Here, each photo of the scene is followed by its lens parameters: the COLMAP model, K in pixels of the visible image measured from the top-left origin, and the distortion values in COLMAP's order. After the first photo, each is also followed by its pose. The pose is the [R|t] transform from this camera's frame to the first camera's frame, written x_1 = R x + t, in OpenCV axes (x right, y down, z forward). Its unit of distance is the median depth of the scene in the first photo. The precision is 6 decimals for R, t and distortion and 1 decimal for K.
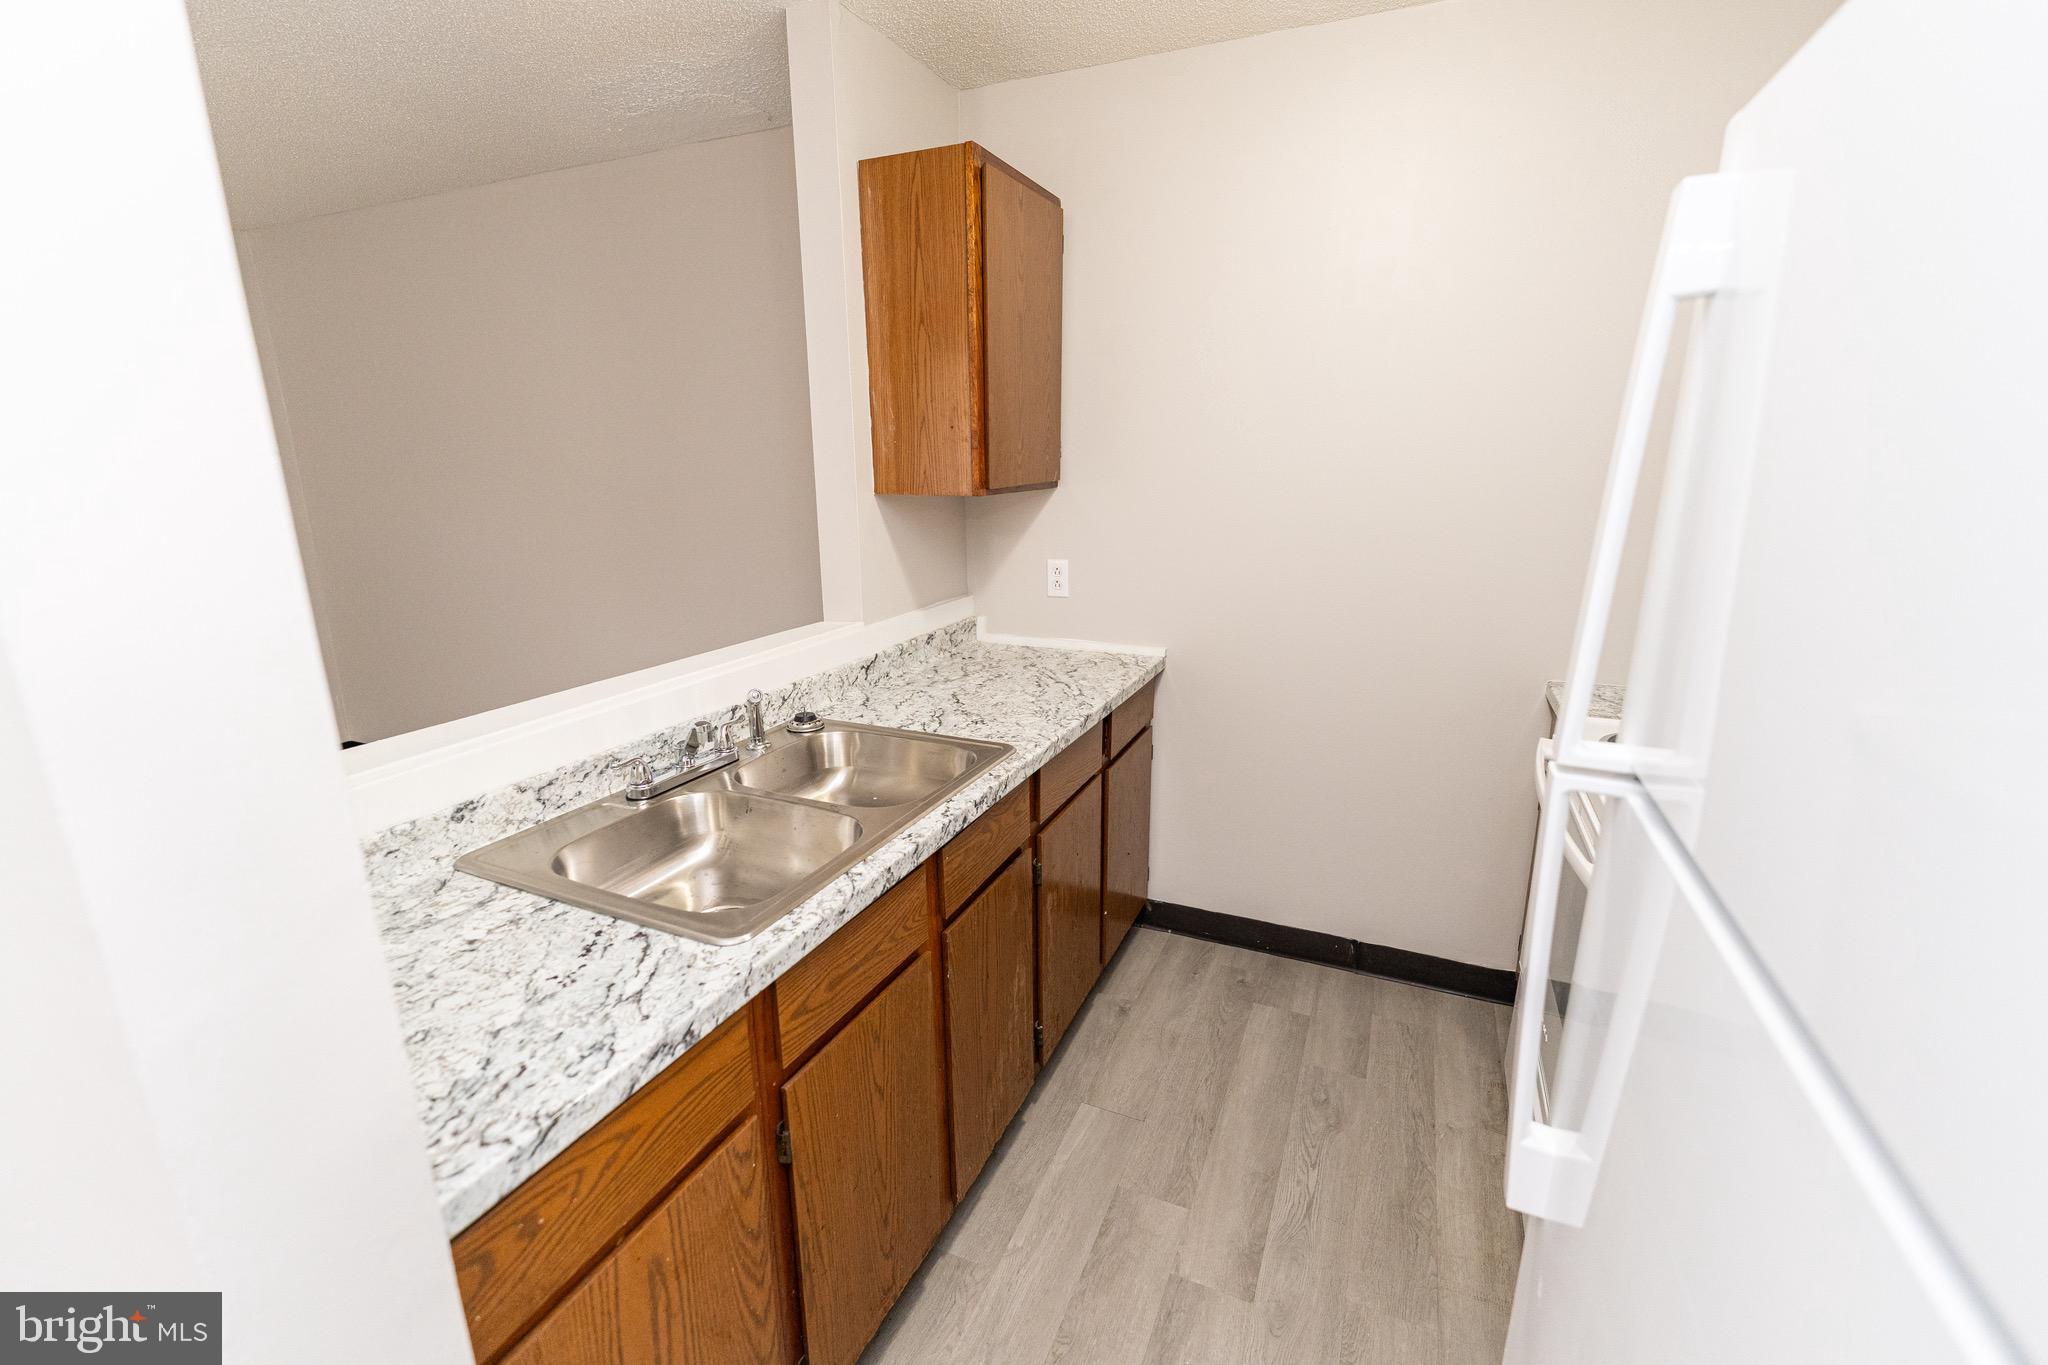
lens RADIAL K [[863.8, 0, 982.4], [0, 863.8, 682.0], [0, 0, 1]] dist [0.000077, -0.000149]
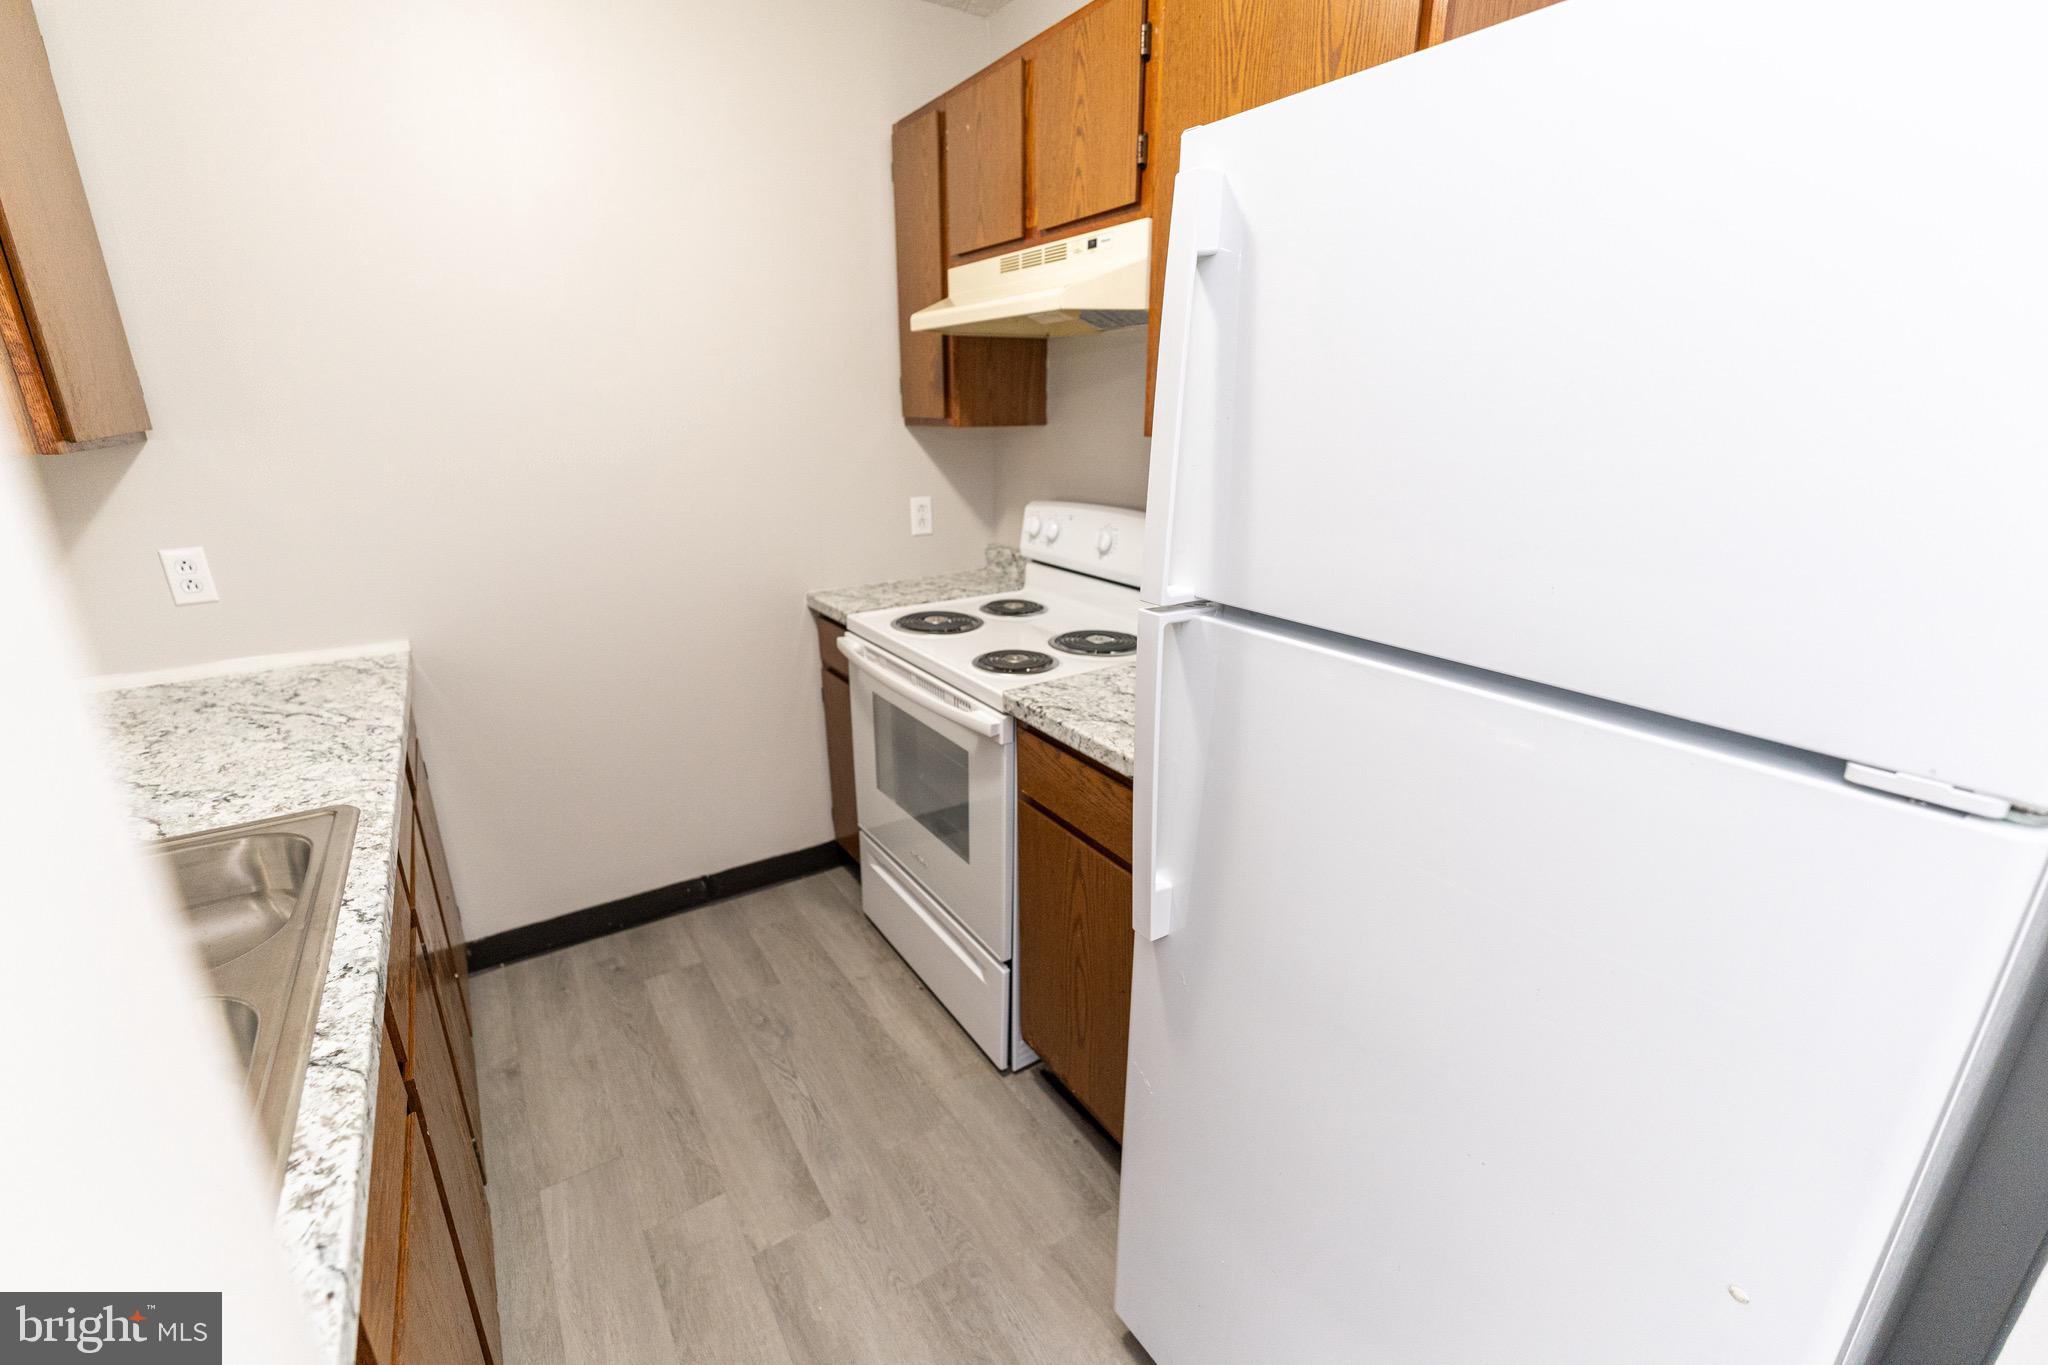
lens RADIAL K [[863.8, 0, 982.4], [0, 863.8, 682.0], [0, 0, 1]] dist [0.000077, -0.000149]
pose [[0.542896, -0.249400, 0.801913, -0.192977], [0.209259, 0.964940, 0.158434, -0.022259], [-0.813311, 0.081795, 0.576051, 0.142933]]
